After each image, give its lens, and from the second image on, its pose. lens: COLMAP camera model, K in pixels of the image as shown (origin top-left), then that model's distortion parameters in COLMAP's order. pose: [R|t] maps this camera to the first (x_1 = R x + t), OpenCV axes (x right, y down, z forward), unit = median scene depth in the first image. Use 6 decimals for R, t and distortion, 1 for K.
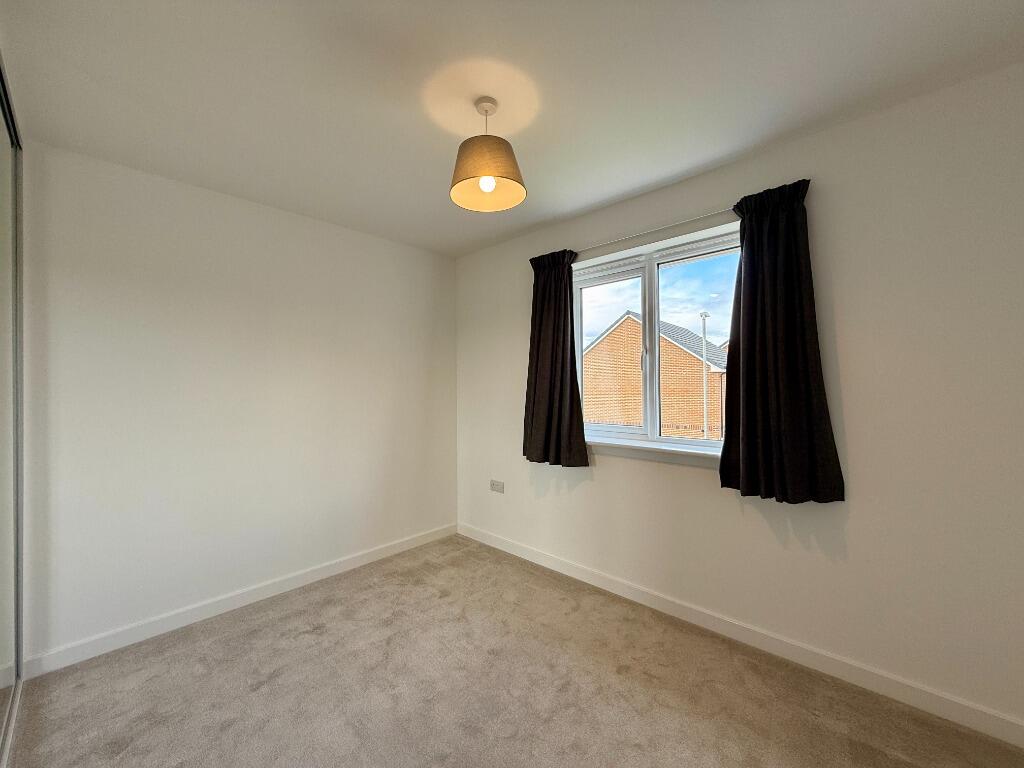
lens RADIAL K [[407.9, 0, 513.8], [0, 407.9, 377.9], [0, 0, 1]] dist [-0.000211, -0.000048]
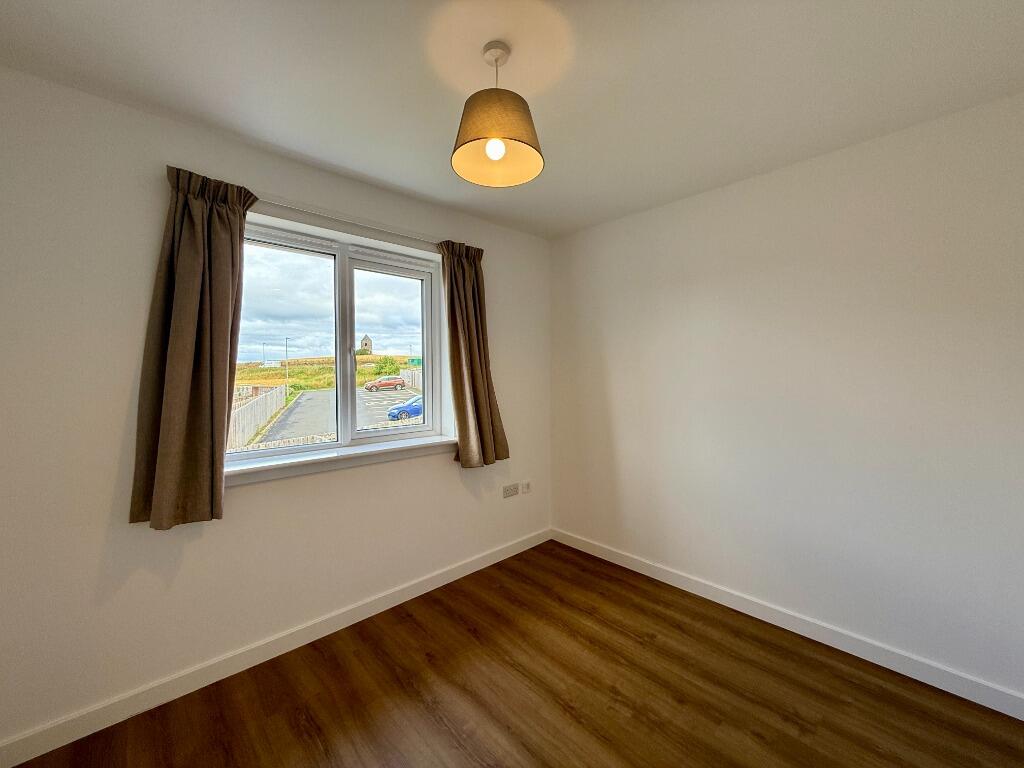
lens RADIAL K [[407.9, 0, 513.8], [0, 407.9, 377.9], [0, 0, 1]] dist [-0.000211, -0.000048]
pose [[0.021457, -0.000598, 0.999770, -0.668726], [0.008154, 0.999967, 0.000423, -0.001233], [-0.999737, 0.008143, 0.021461, 0.705182]]
